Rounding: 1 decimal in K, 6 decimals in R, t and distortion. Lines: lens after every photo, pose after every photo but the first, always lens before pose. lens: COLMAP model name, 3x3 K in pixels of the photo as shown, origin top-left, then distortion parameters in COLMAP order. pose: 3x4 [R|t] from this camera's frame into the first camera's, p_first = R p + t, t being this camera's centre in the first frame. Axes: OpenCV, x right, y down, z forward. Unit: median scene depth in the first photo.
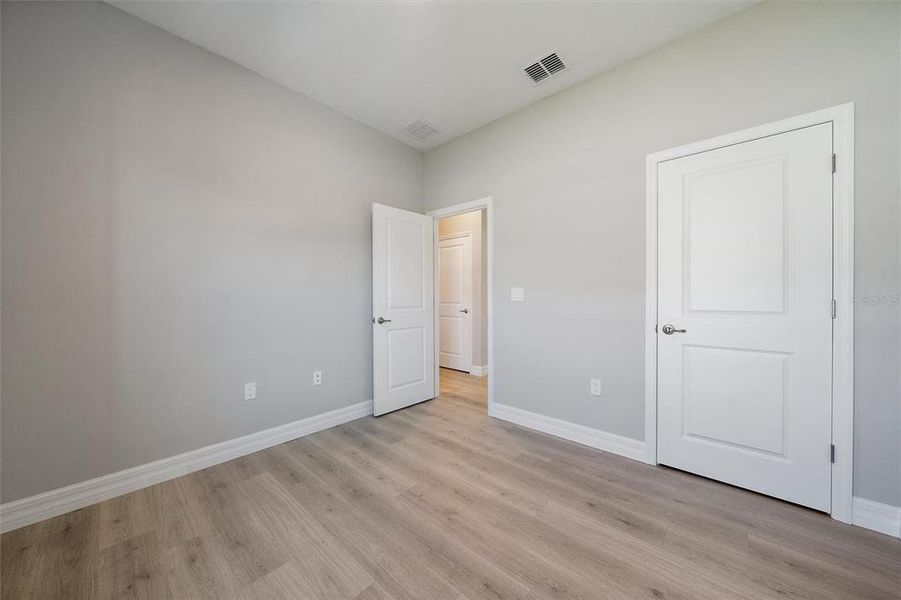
lens RADIAL K [[315.6, 0, 450.5], [0, 315.6, 300.0], [0, 0, 1]] dist [-0.000267, -0.000159]
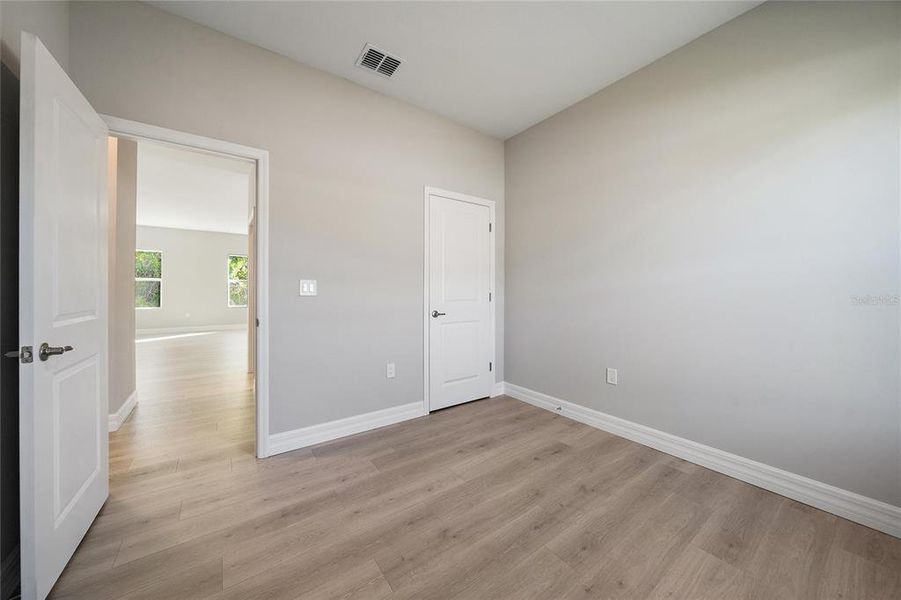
lens RADIAL K [[314.4, 0, 445.6], [0, 314.4, 292.3], [0, 0, 1]] dist [-0.005086, -0.000081]
pose [[0.228153, -0.001079, 0.973625, -0.665178], [0.007765, 0.999970, -0.000712, -0.003434], [-0.973594, 0.007722, 0.228155, 0.616138]]
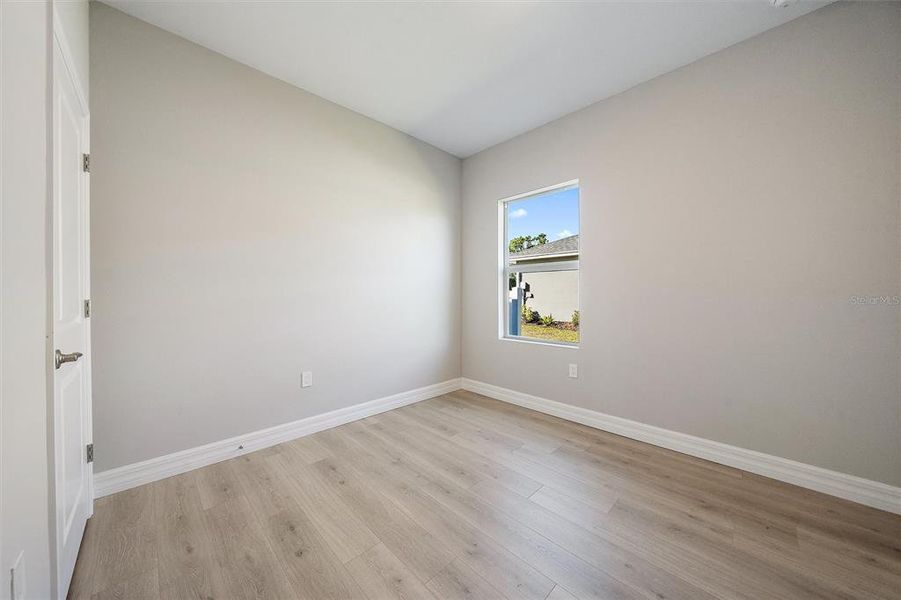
lens RADIAL K [[316.0, 0, 440.5], [0, 316.0, 293.3], [0, 0, 1]] dist [0.000050, -0.000112]
pose [[-0.995479, 0.003724, 0.094913, 0.006189], [0.004610, 0.999948, 0.009114, -0.018568], [-0.094874, 0.009511, -0.995444, 1.430727]]
